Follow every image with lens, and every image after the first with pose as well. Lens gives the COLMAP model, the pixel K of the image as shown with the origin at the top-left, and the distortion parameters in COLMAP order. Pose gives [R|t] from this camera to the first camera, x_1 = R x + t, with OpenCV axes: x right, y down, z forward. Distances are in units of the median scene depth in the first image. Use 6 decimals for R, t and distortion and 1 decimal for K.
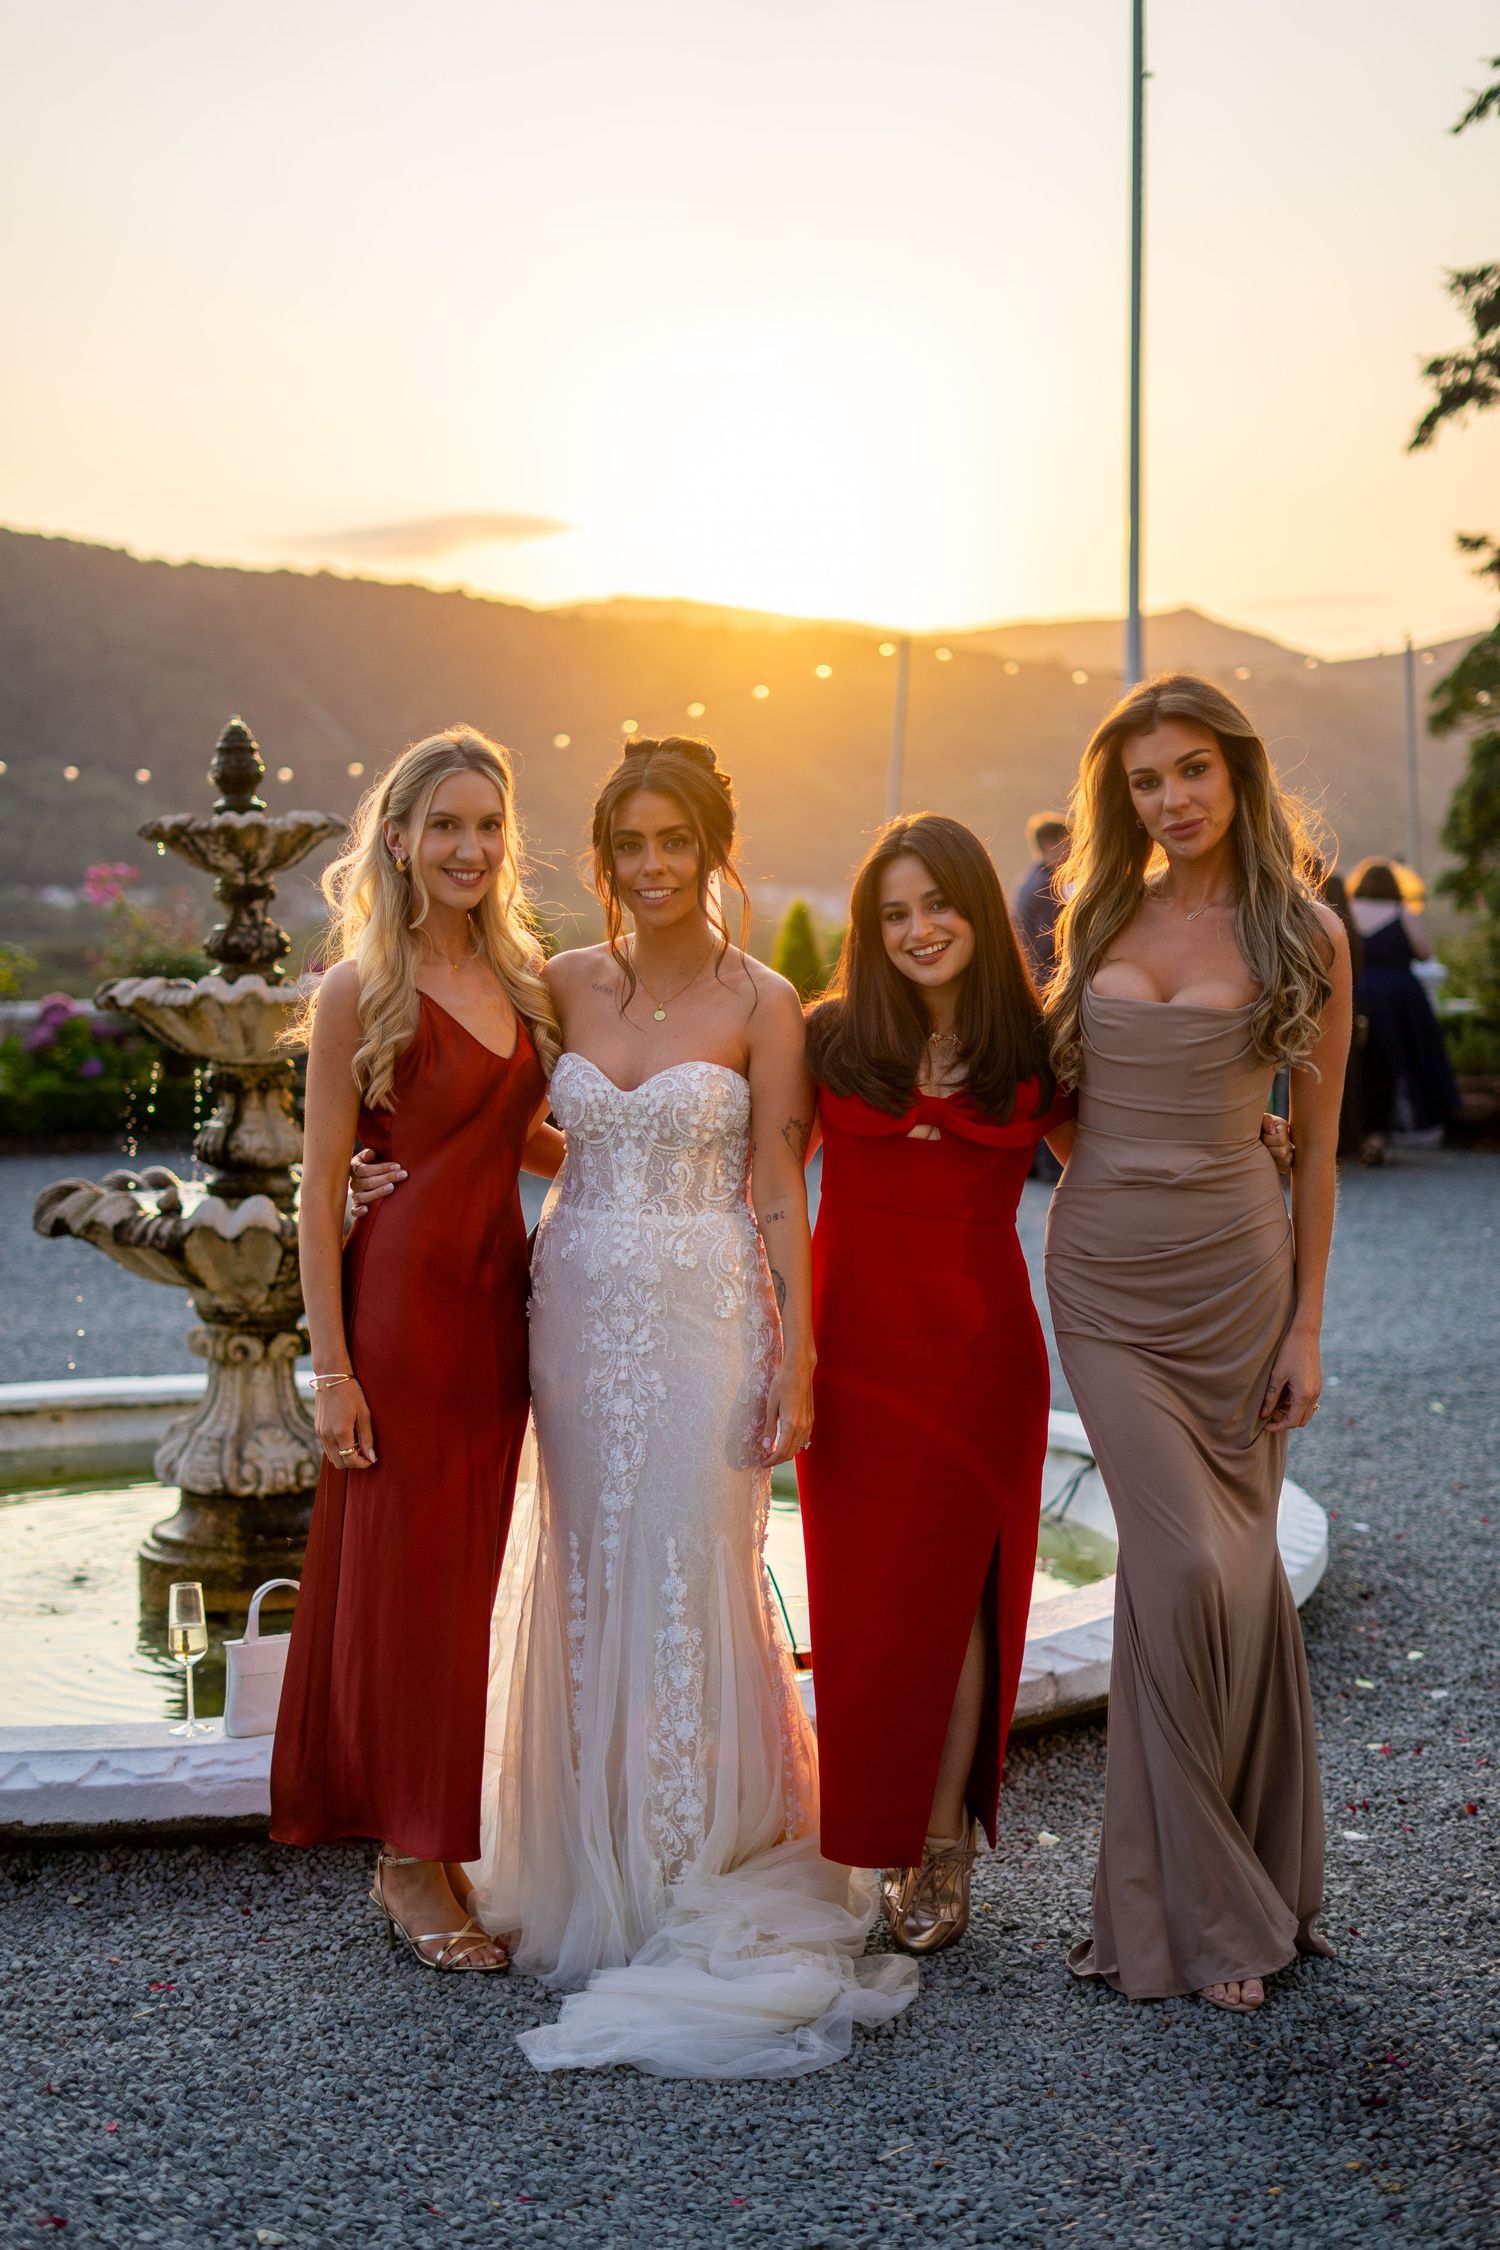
lens RADIAL K [[3287.2, 0, 738.7], [0, 3287.2, 1139.2], [0, 0, 1]] dist [-0.028808, 0.000000]
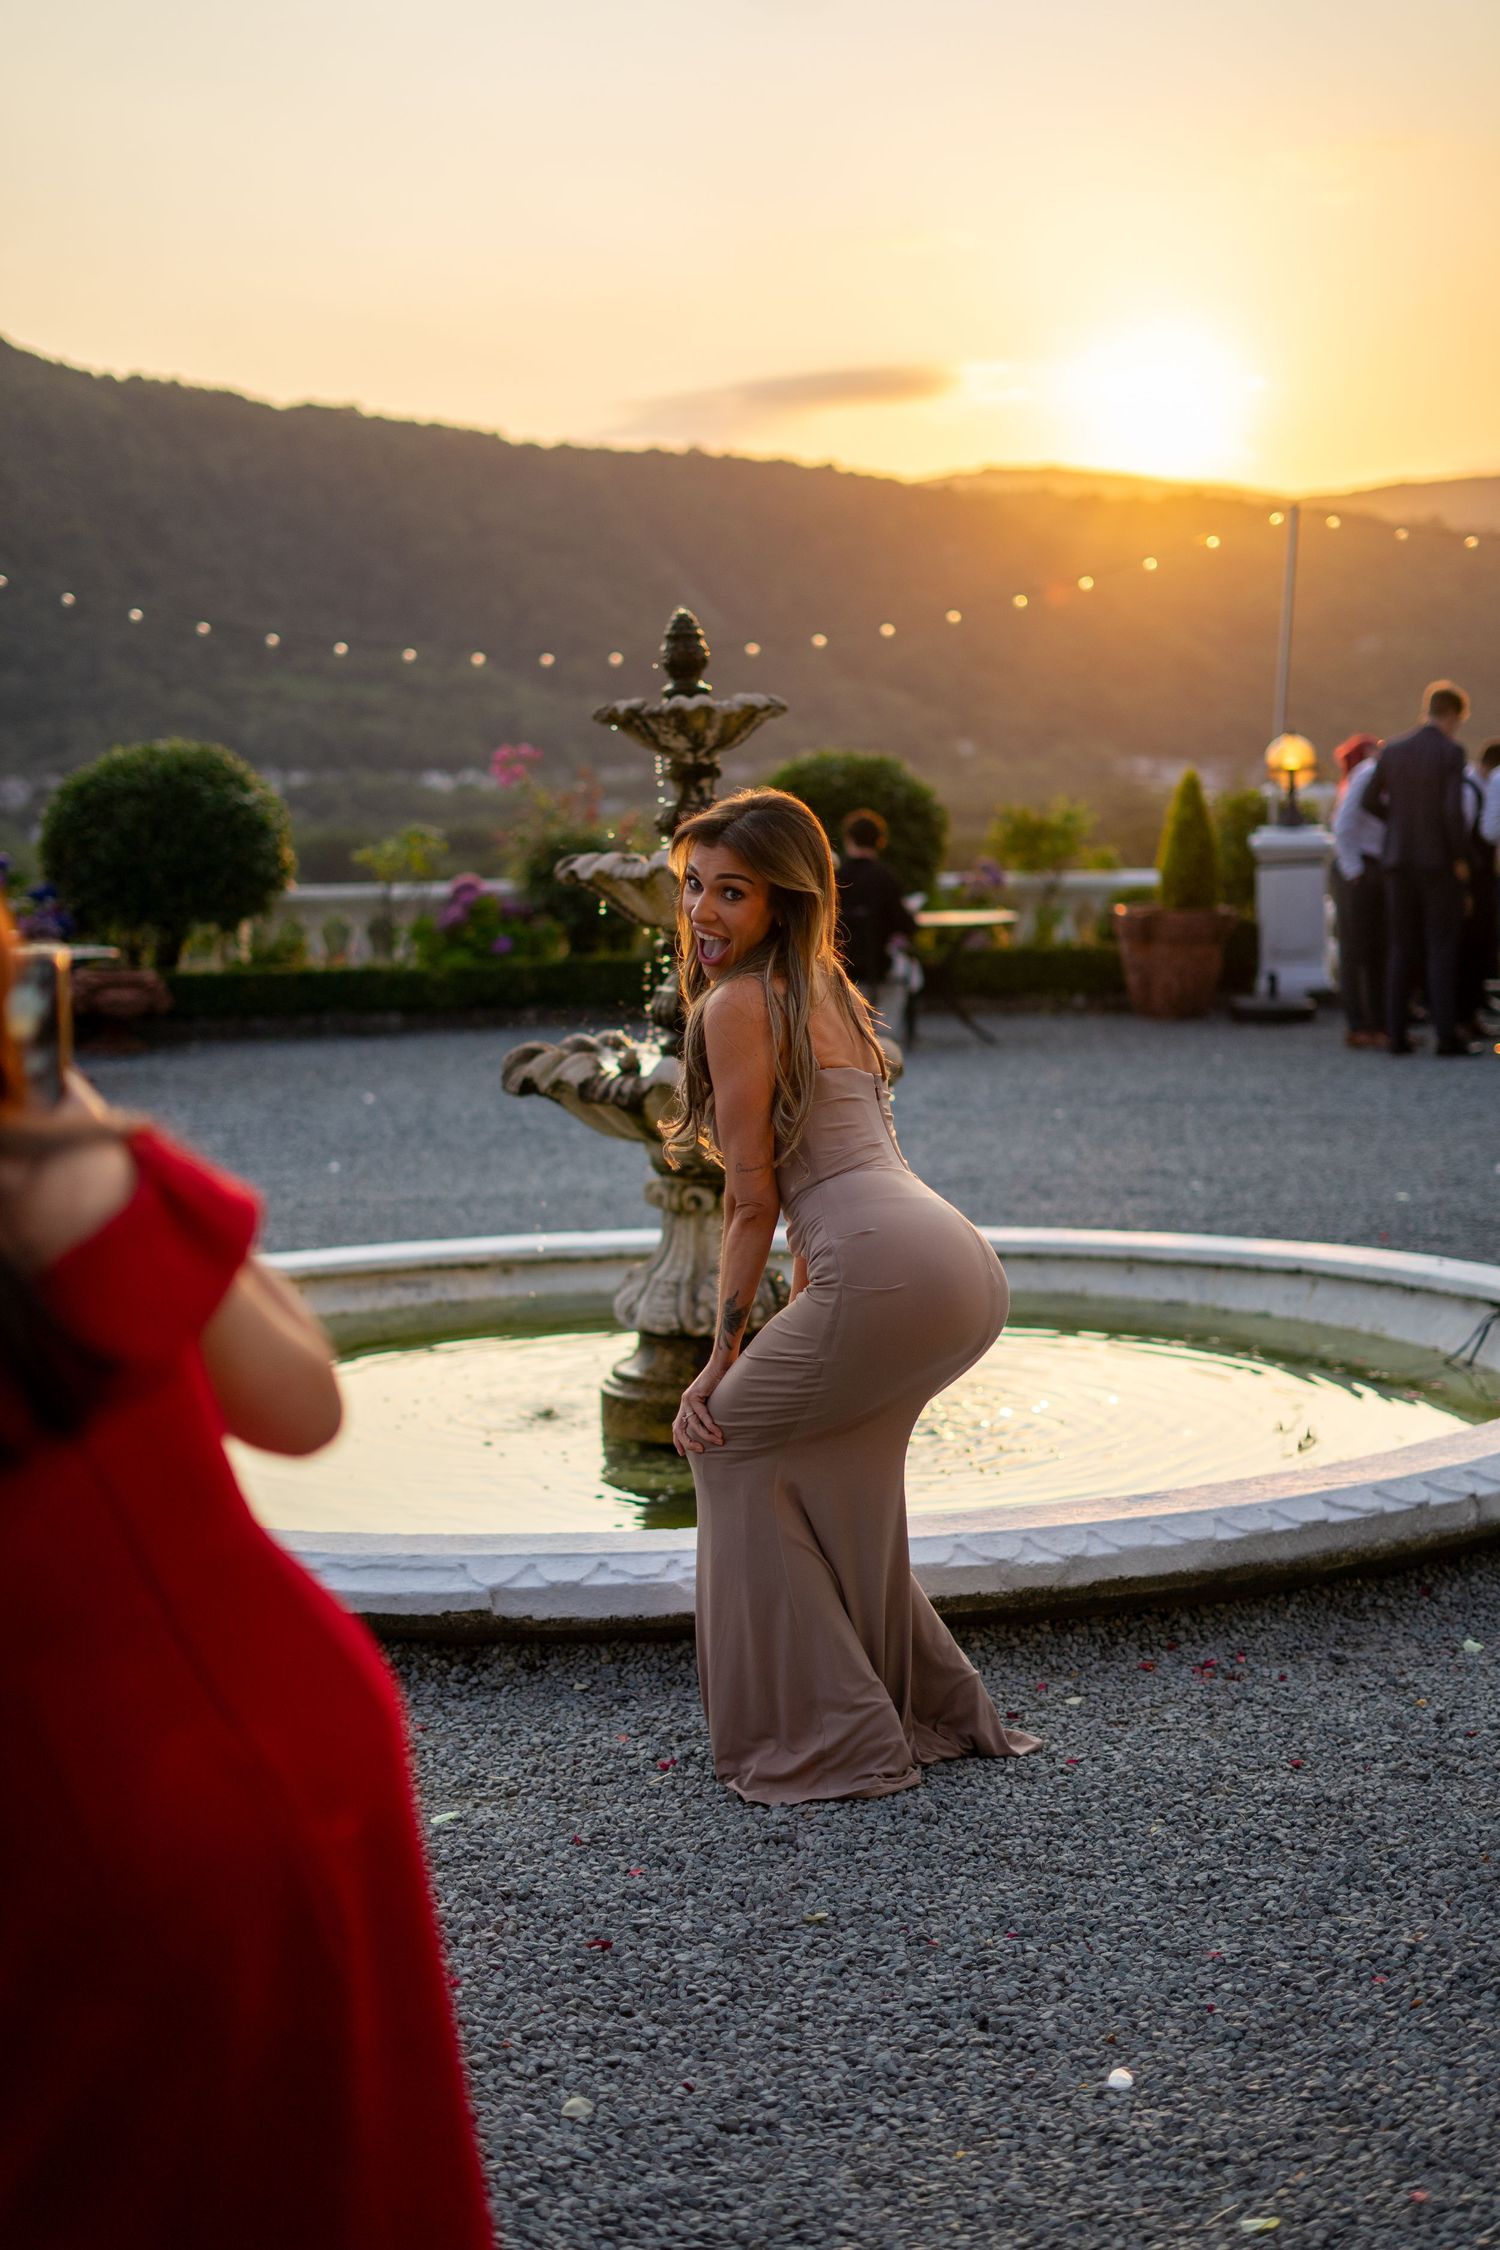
lens RADIAL K [[3287.2, 0, 743.1], [0, 3287.2, 1123.4], [0, 0, 1]] dist [-0.028808, 0.000000]
pose [[0.993643, -0.006115, -0.112410, -0.015150], [0.009826, 0.999424, 0.032488, 0.004562], [0.112147, -0.033386, 0.993131, -0.059386]]
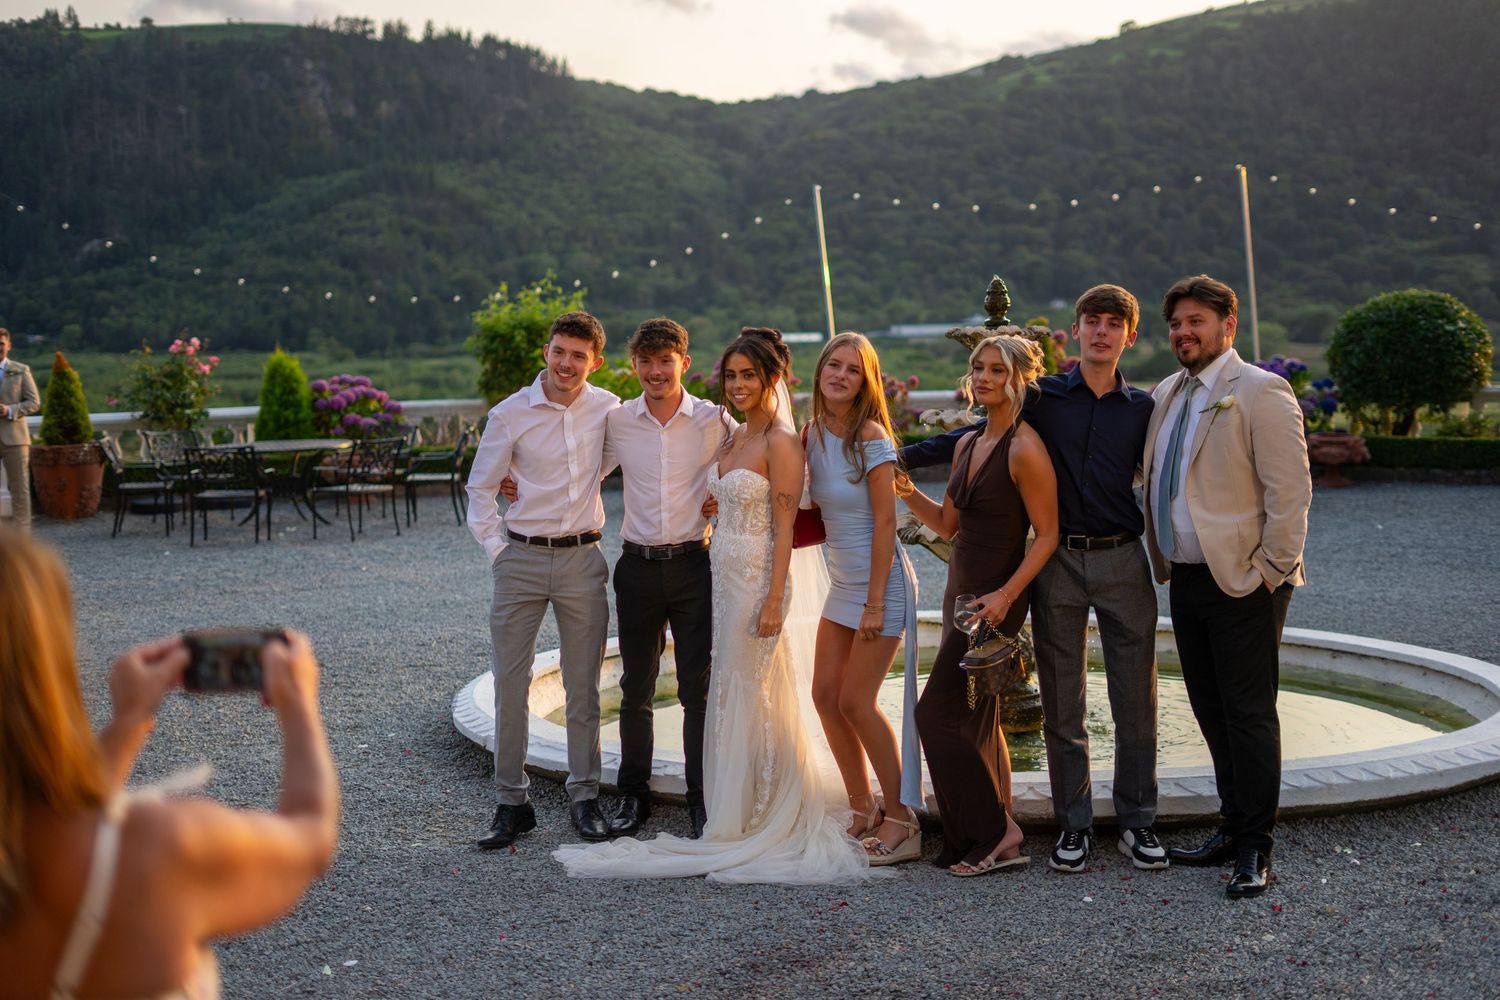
lens RADIAL K [[2191.5, 0, 738.3], [0, 2191.5, 512.8], [0, 0, 1]] dist [-0.028808, 0.000000]
pose [[0.691186, 0.056082, -0.720498, 0.683295], [-0.033240, 0.998396, 0.045826, -0.039070], [0.721912, -0.007725, 0.691942, -0.019511]]
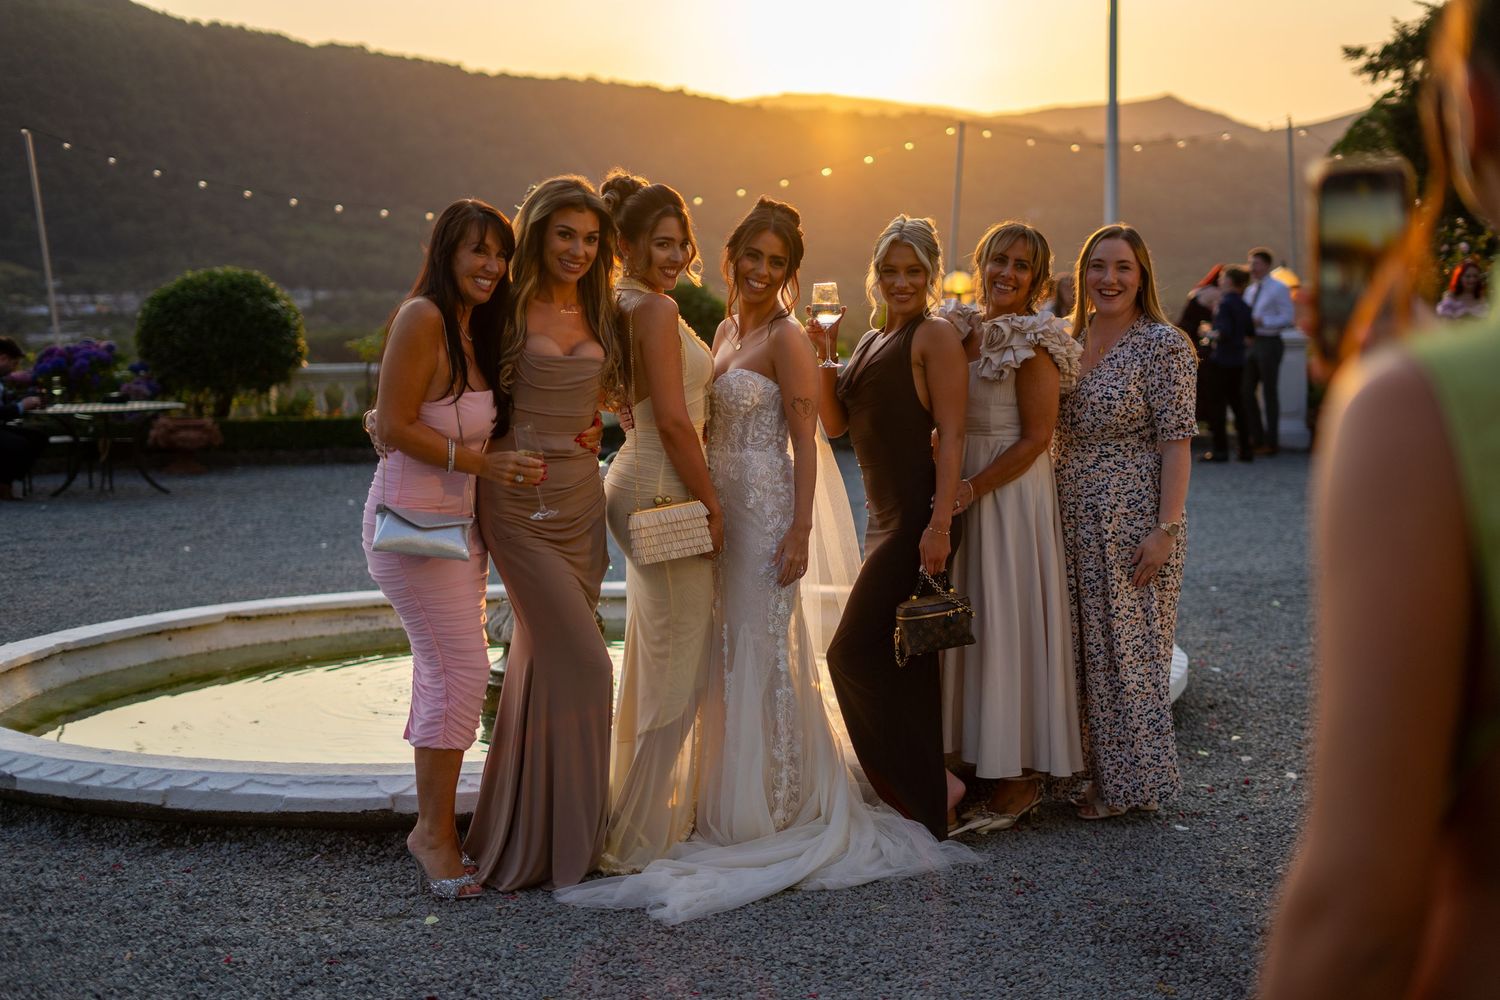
lens RADIAL K [[2191.5, 0, 748.7], [0, 2191.5, 504.8], [0, 0, 1]] dist [-0.028808, 0.000000]
pose [[0.998507, -0.002696, -0.054566, 0.016785], [0.003922, 0.999742, 0.022381, 0.010806], [0.054491, -0.022562, 0.998259, -0.114076]]
